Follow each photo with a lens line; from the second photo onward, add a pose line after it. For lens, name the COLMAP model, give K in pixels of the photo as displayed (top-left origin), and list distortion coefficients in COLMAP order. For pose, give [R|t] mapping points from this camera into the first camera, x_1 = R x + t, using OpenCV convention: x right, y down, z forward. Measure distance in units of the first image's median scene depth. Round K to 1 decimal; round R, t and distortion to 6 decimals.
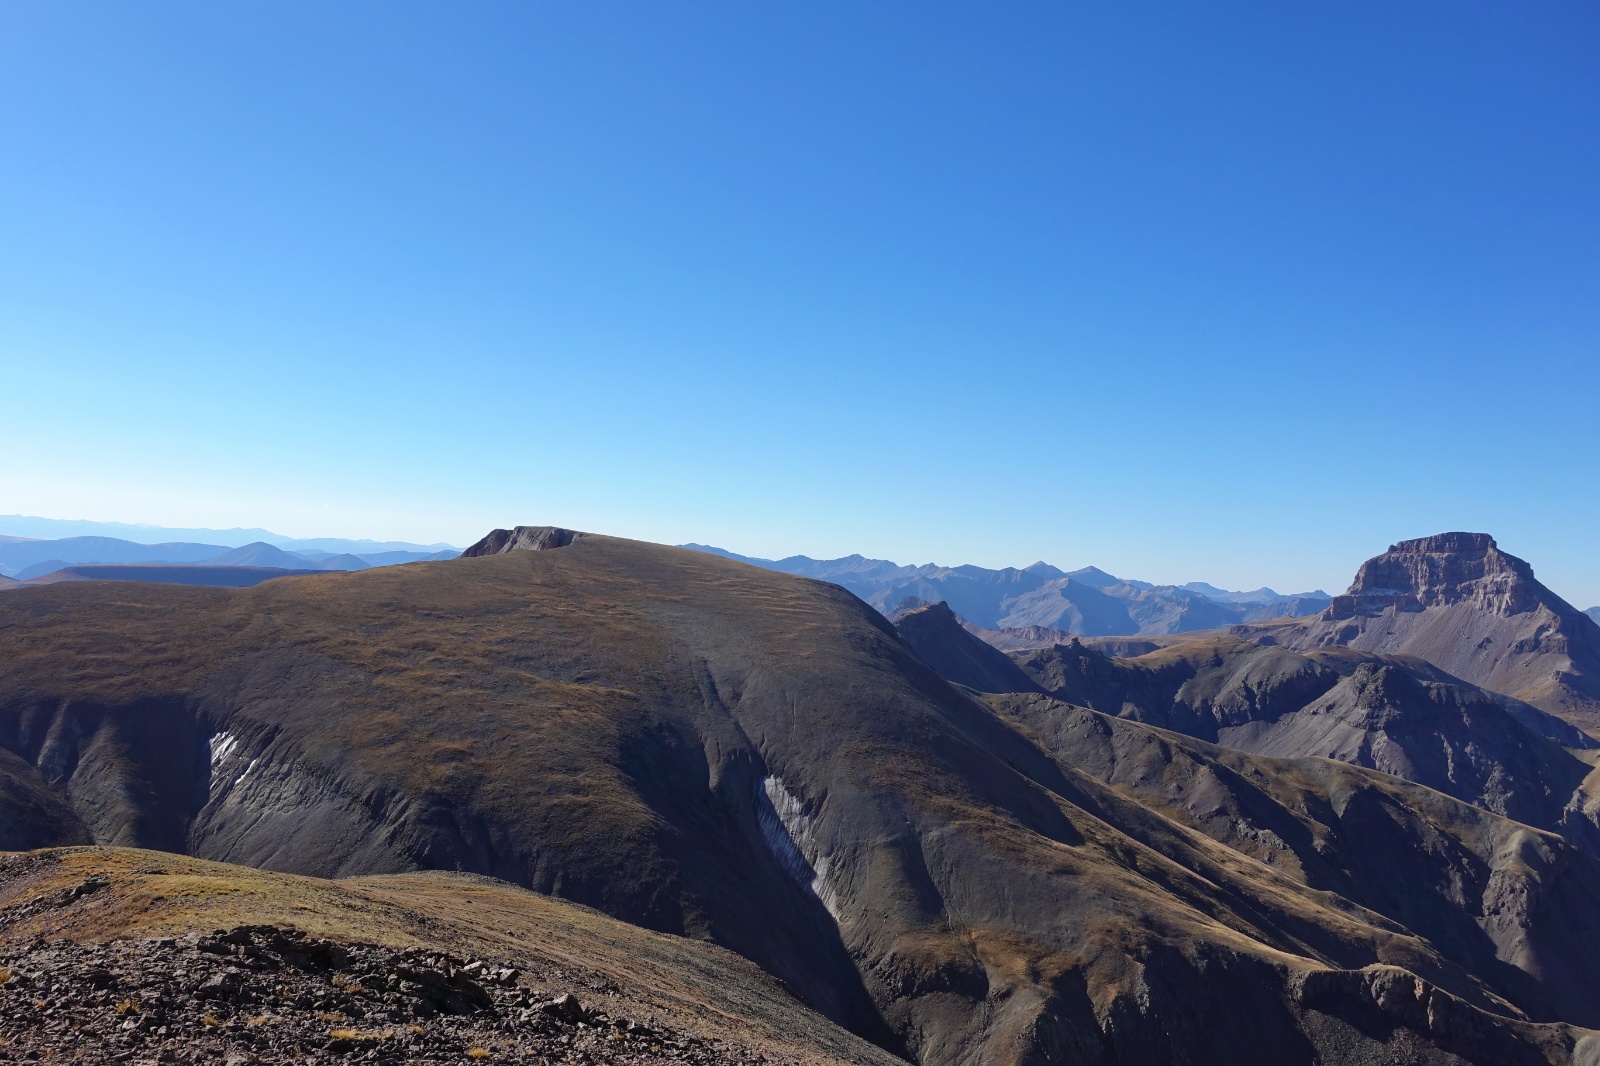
lens RADIAL K [[1734.2, 0, 795.5], [0, 1734.2, 525.2], [0, 0, 1]] dist [0.018816, 0.000000]
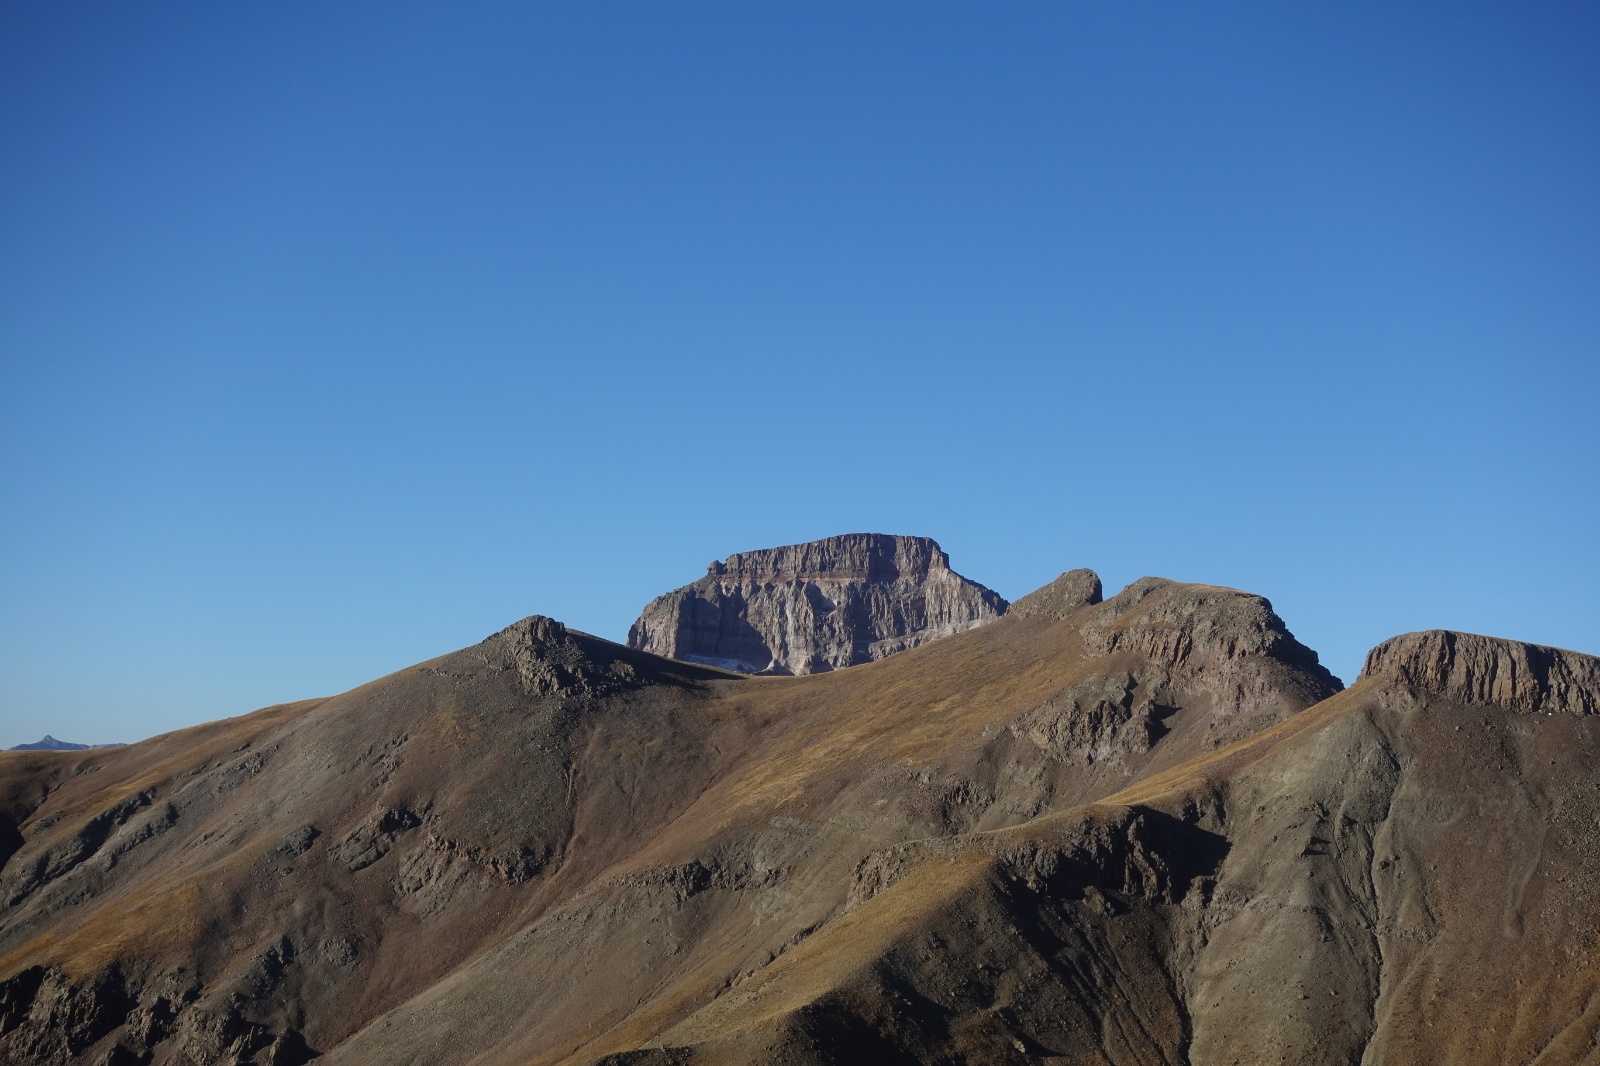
lens RADIAL K [[3116.8, 0, 792.1], [0, 3116.8, 537.2], [0, 0, 1]] dist [-0.028826, 0.000000]
pose [[0.791347, 0.028864, 0.610686, -0.141337], [-0.013217, 0.999459, -0.030112, 0.030649], [-0.611225, 0.015758, 0.791300, 0.364207]]
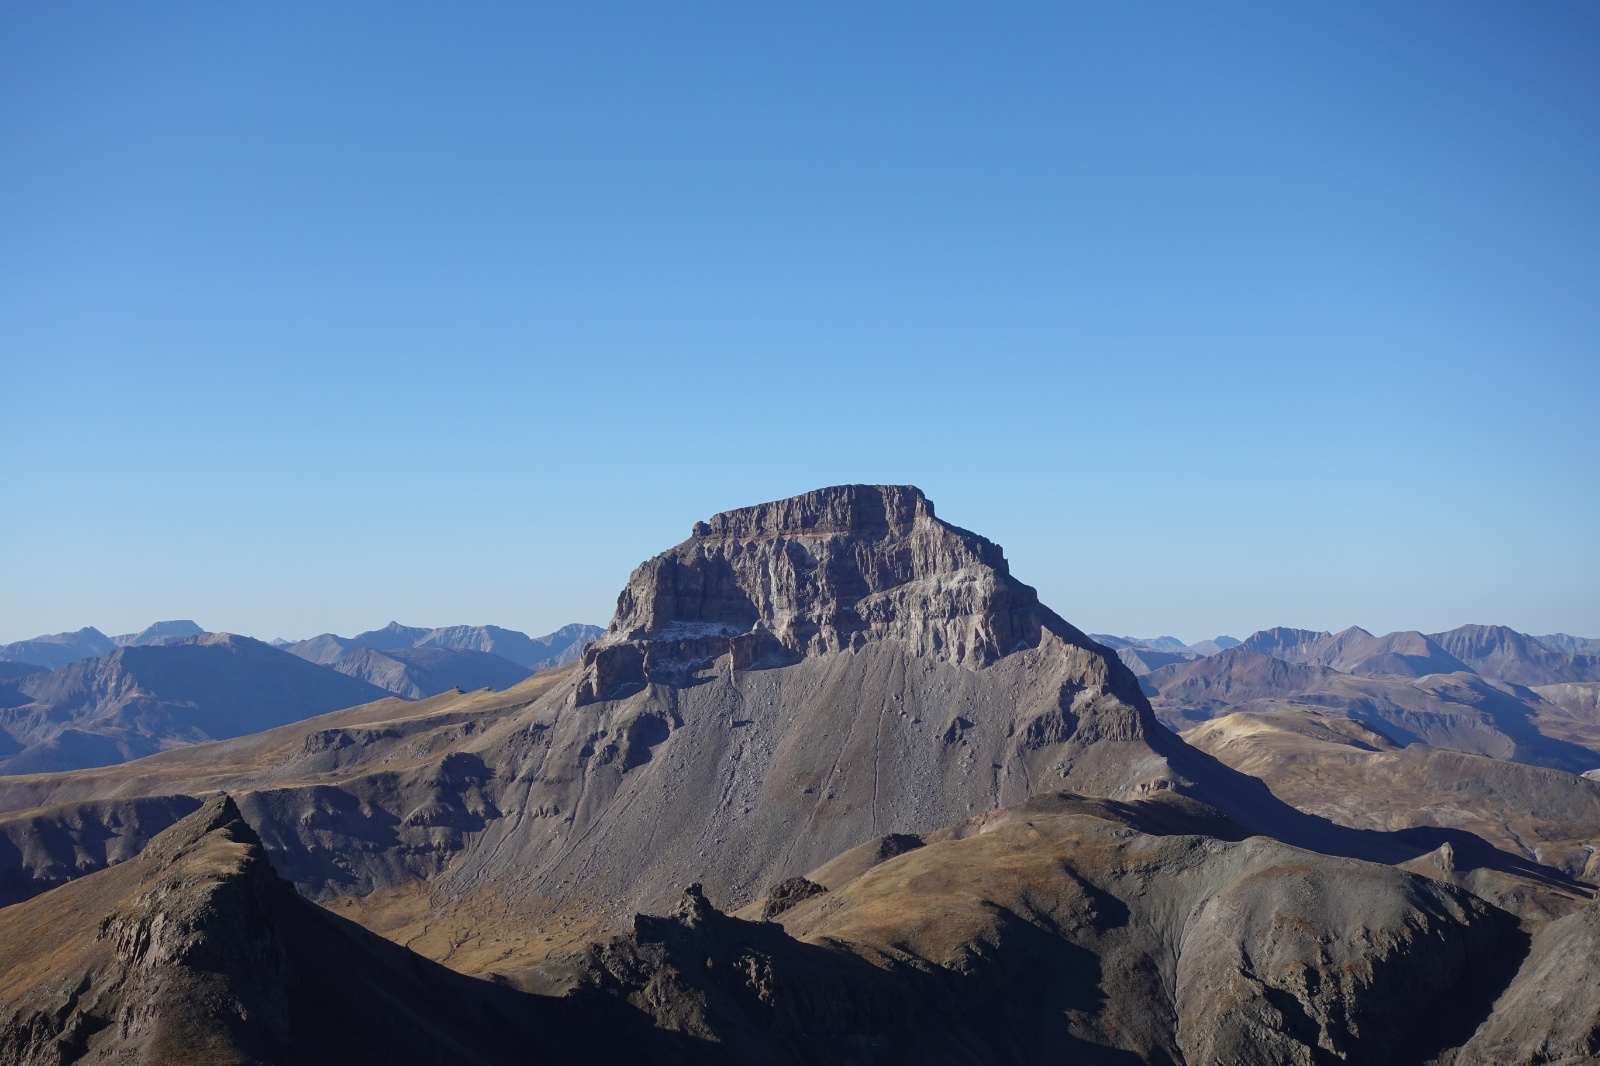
lens RADIAL K [[3116.8, 0, 808.4], [0, 3116.8, 529.1], [0, 0, 1]] dist [-0.028826, 0.000000]
pose [[0.855649, -0.050686, 0.515068, -0.041395], [0.048796, 0.998660, 0.017212, 0.001066], [-0.515251, 0.010406, 0.856976, 0.324535]]
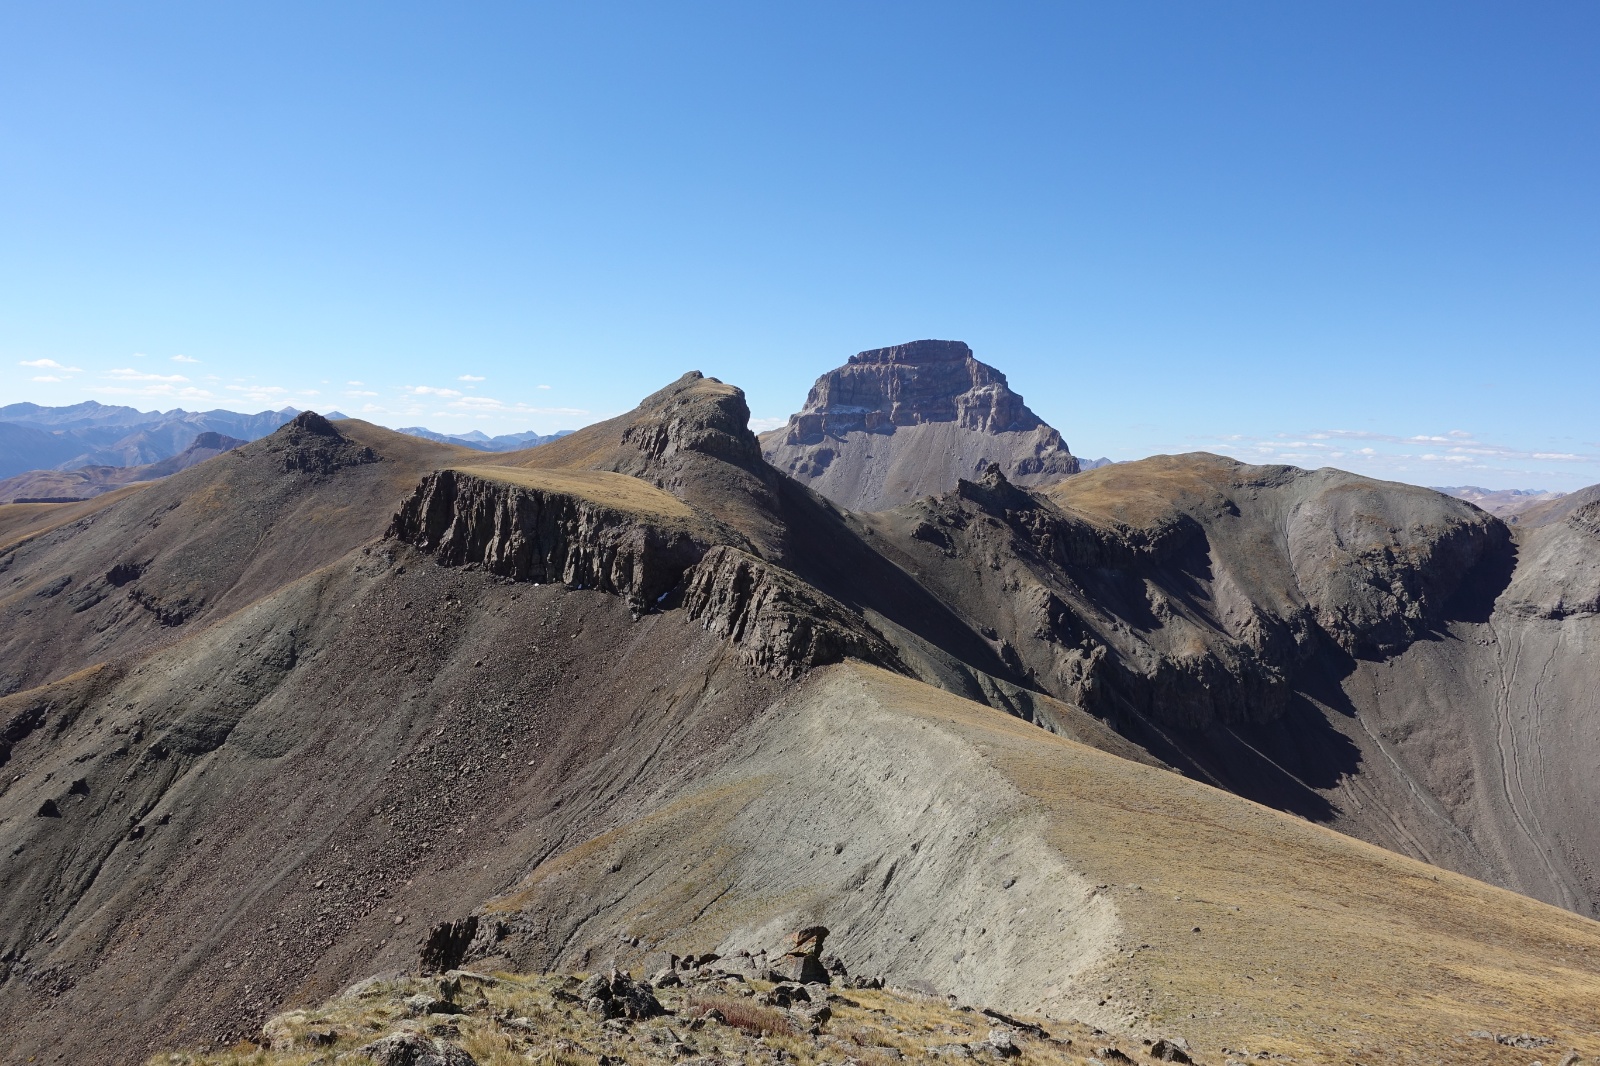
lens RADIAL K [[1386.4, 0, 805.6], [0, 1386.4, 533.3], [0, 0, 1]] dist [0.044254, 0.014071]
pose [[0.872083, -0.051676, 0.486623, -0.020896], [-0.001108, 0.994198, 0.107562, 0.026225], [-0.489357, -0.094342, 0.866965, 0.419034]]
